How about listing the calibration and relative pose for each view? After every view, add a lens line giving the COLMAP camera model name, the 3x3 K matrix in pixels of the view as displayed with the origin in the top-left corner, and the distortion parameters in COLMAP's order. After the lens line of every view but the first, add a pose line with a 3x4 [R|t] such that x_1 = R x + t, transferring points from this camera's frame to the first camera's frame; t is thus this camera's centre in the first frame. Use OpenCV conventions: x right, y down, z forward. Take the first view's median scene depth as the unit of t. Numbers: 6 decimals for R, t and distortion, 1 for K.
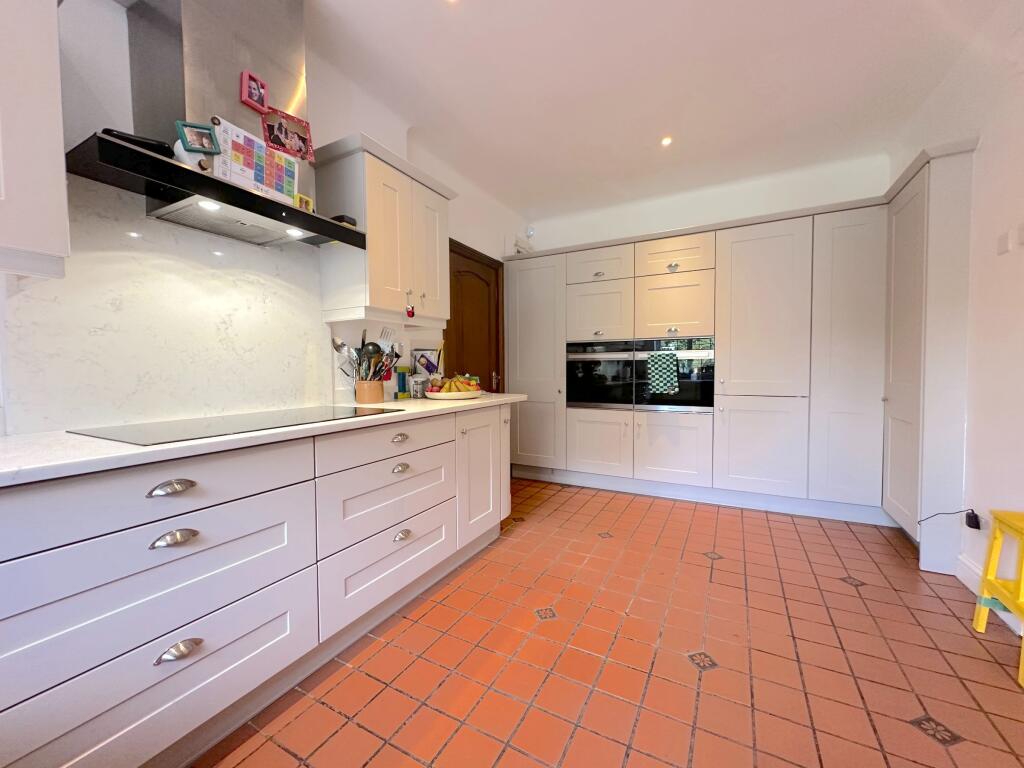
lens RADIAL K [[407.5, 0, 512.0], [0, 407.5, 384.0], [0, 0, 1]] dist [0.001410, 0.000295]
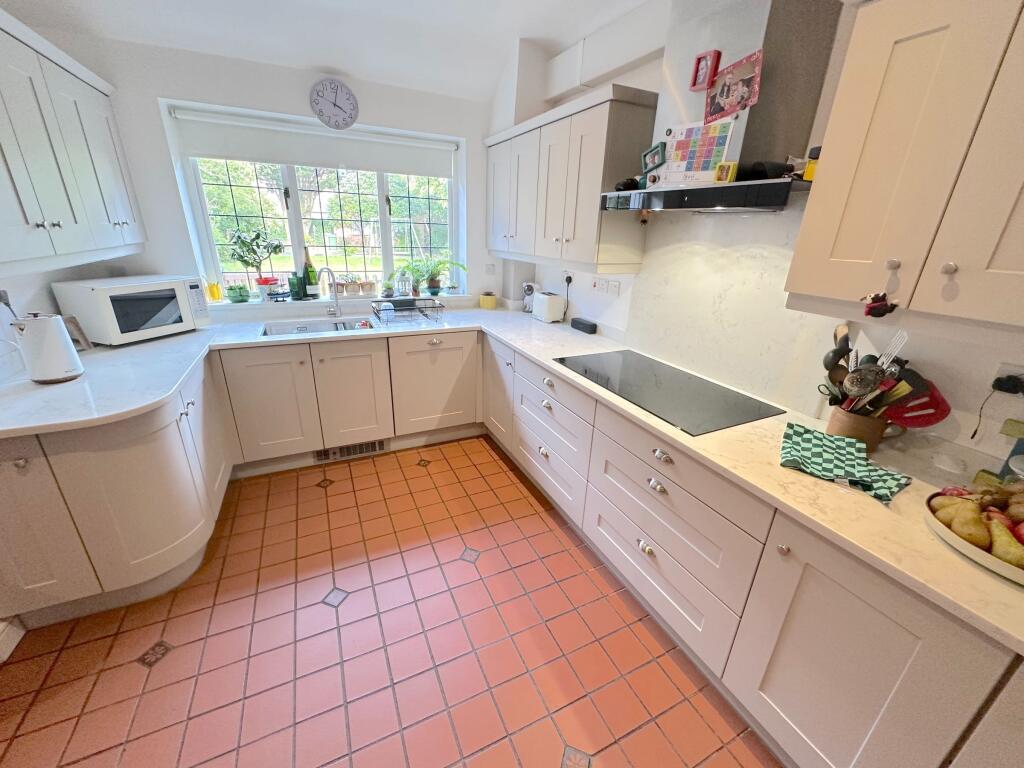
lens RADIAL K [[407.5, 0, 512.0], [0, 407.5, 384.0], [0, 0, 1]] dist [0.001410, 0.000295]
pose [[-0.588992, 0.278140, -0.758767, 0.334669], [-0.058518, 0.921763, 0.383313, -0.203794], [0.806017, 0.270170, -0.526635, 0.747817]]
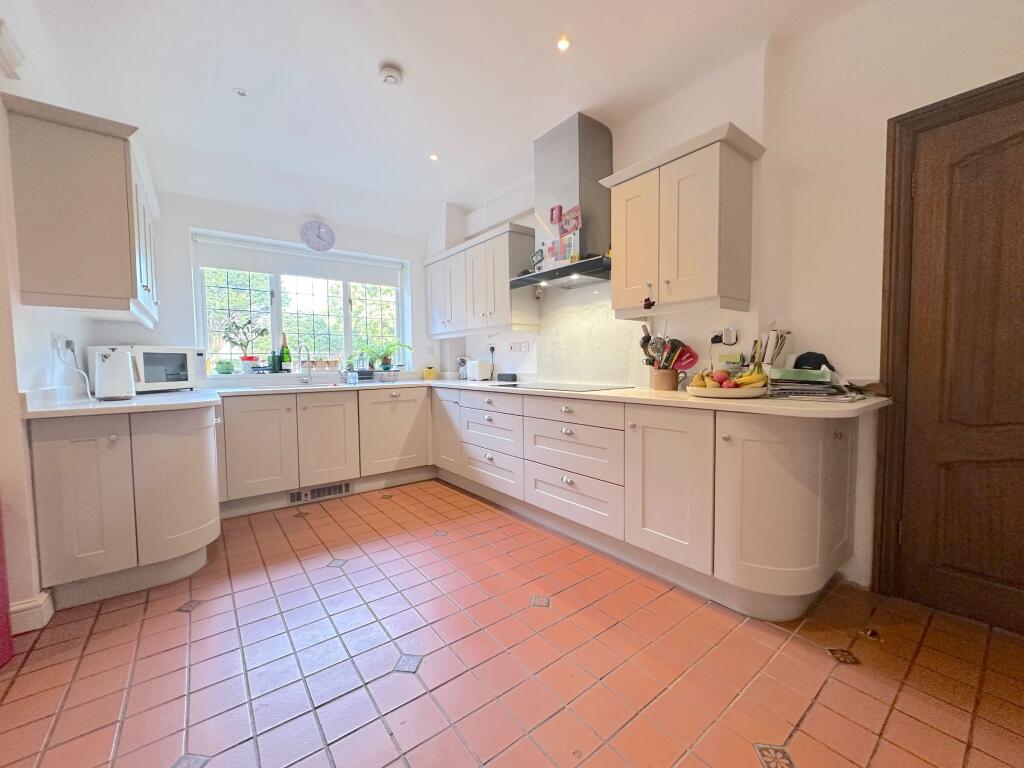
lens RADIAL K [[407.5, 0, 512.0], [0, 407.5, 384.0], [0, 0, 1]] dist [0.001410, 0.000295]
pose [[-0.404234, 0.059114, -0.912743, 0.683220], [-0.016995, 0.997252, 0.072114, -0.033542], [0.914498, 0.044662, -0.402119, 0.894452]]
